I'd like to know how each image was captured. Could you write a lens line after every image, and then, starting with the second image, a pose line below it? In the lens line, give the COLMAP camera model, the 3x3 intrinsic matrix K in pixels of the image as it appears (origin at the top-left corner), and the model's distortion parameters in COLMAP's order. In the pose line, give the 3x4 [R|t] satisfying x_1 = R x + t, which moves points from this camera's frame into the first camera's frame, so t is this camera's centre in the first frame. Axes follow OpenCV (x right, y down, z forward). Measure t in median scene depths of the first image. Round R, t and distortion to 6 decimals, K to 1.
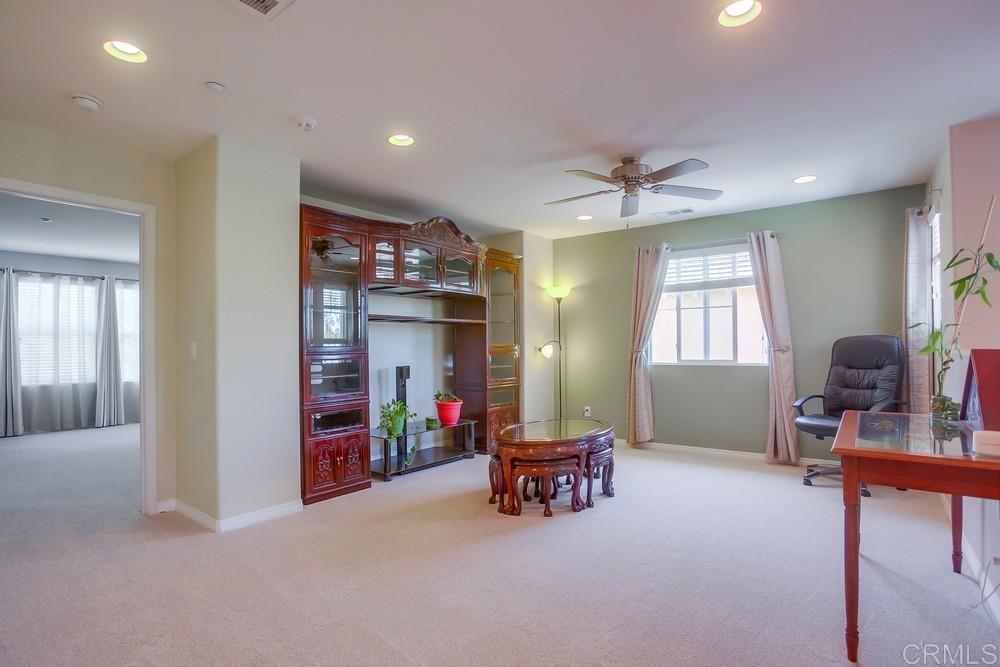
lens RADIAL K [[542.2, 0, 498.0], [0, 542.2, 345.3], [0, 0, 1]] dist [-0.001346, -0.000382]
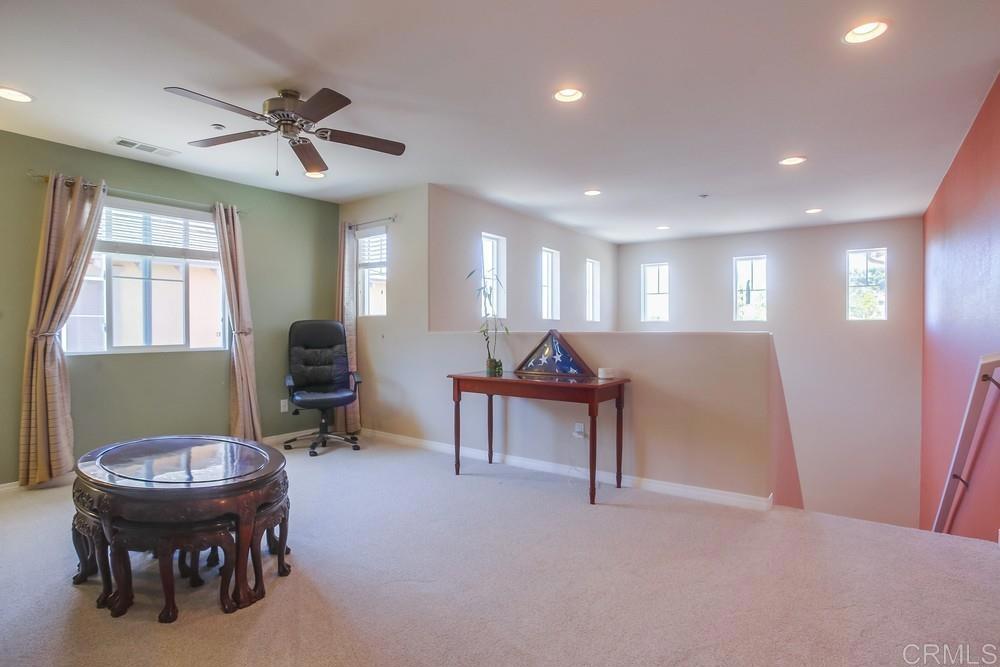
lens RADIAL K [[539.3, 0, 500.0], [0, 539.3, 333.5], [0, 0, 1]] dist [0.001260, 0.000185]
pose [[0.011880, -0.003104, 0.999925, -0.404743], [-0.003850, 0.999988, 0.003149, 0.005437], [-0.999922, -0.003887, 0.011868, 0.496885]]
